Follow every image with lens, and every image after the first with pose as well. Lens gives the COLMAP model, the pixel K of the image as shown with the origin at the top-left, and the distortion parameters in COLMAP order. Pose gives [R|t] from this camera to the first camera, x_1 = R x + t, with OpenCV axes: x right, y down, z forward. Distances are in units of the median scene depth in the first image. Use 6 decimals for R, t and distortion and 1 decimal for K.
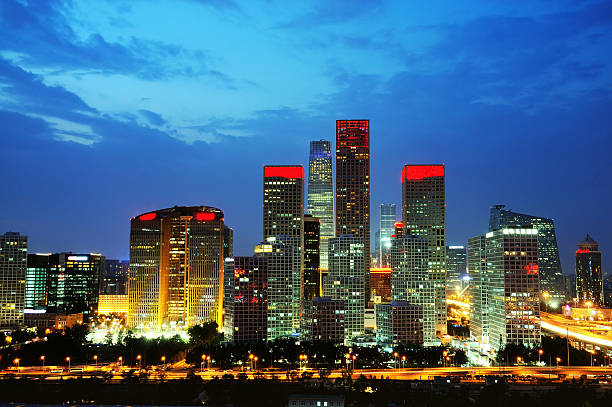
lens RADIAL K [[700.8, 0, 305.3], [0, 700.8, 193.9], [0, 0, 1]] dist [0.032491, 0.000000]
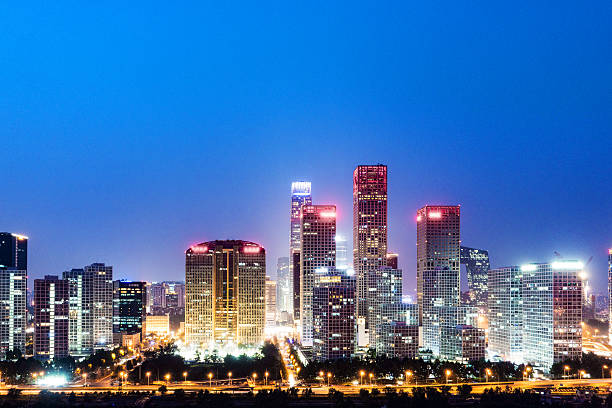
lens RADIAL K [[620.2, 0, 286.8], [0, 620.2, 258.7], [0, 0, 1]] dist [-0.015479, 0.000000]
pose [[0.996783, 0.003191, 0.080089, -0.170815], [-0.007454, 0.998567, 0.052992, -0.007034], [-0.079805, -0.053419, 0.995378, -0.003562]]
